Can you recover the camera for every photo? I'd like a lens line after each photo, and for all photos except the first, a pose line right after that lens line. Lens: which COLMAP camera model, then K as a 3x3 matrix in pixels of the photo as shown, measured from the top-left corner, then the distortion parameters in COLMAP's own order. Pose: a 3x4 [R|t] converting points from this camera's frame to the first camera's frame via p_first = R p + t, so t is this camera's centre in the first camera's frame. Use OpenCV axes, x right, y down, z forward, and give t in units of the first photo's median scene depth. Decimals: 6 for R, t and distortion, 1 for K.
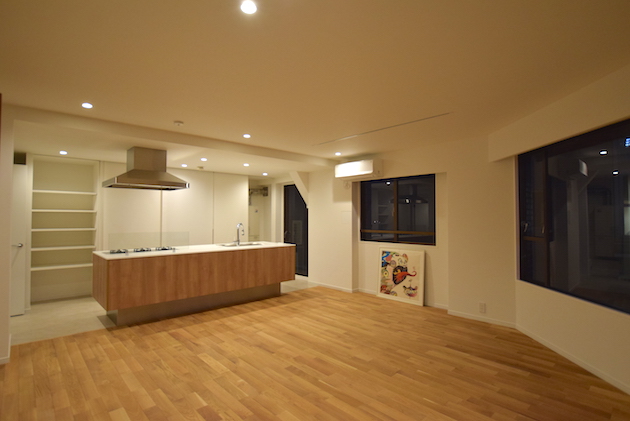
lens RADIAL K [[322.4, 0, 315.5], [0, 322.4, 212.5], [0, 0, 1]] dist [-0.030107, 0.004863]
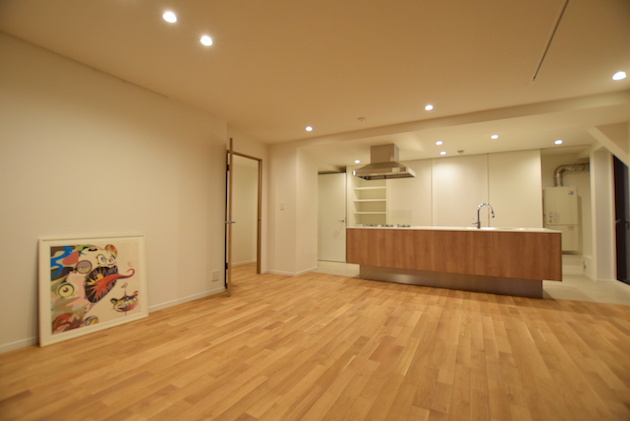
lens RADIAL K [[278.6, 0, 312.1], [0, 278.6, 209.5], [0, 0, 1]] dist [-0.032954, 0.000038]
pose [[0.292988, -0.030319, -0.955635, 0.436611], [0.011570, 0.999536, -0.028165, 0.080947], [0.956046, -0.002805, 0.293203, 0.395505]]
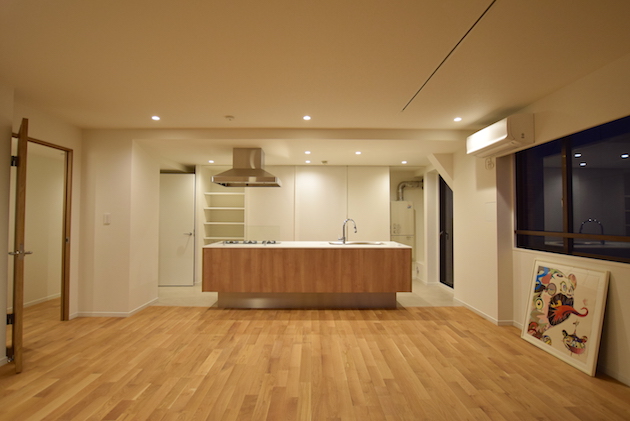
lens RADIAL K [[322.4, 0, 314.1], [0, 322.4, 210.1], [0, 0, 1]] dist [-0.030107, 0.004863]
pose [[0.736709, -0.016000, -0.676021, 0.370095], [0.008318, 0.999859, -0.014601, 0.025748], [0.676159, 0.005133, 0.736738, 0.341358]]
